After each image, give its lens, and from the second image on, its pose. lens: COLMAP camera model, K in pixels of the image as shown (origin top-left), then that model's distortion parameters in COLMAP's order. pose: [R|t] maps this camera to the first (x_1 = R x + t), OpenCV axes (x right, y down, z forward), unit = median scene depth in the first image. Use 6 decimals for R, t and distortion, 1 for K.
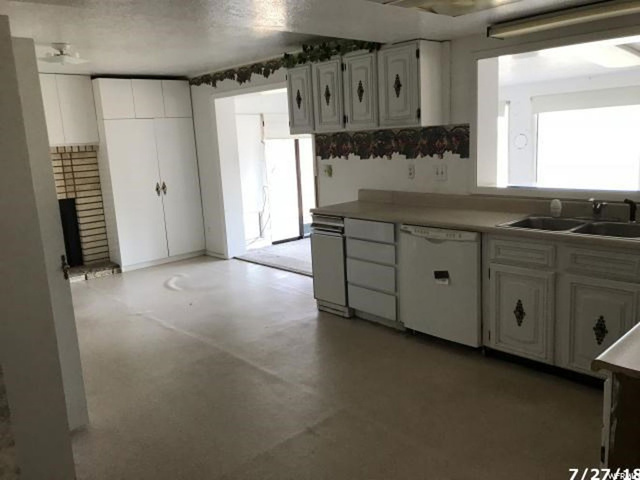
lens RADIAL K [[521.9, 0, 315.6], [0, 521.9, 237.8], [0, 0, 1]] dist [0.001952, -0.001670]
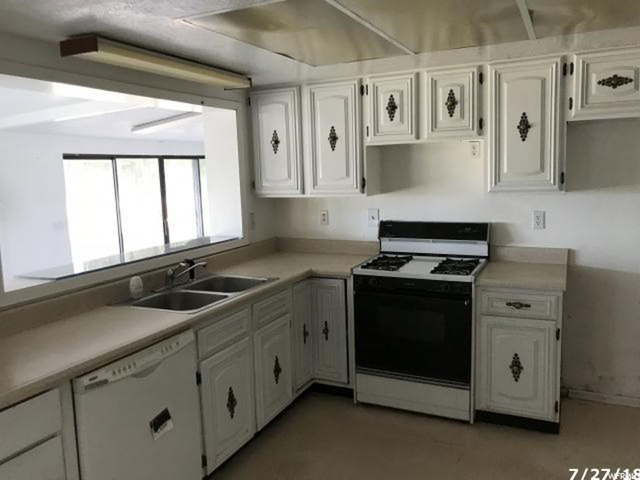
lens RADIAL K [[521.9, 0, 315.6], [0, 521.9, 237.8], [0, 0, 1]] dist [0.001952, -0.001670]
pose [[-0.347382, -0.055521, 0.936079, -0.683617], [0.239638, 0.959843, 0.145861, -0.323107], [-0.906587, 0.274990, -0.320127, 1.777334]]
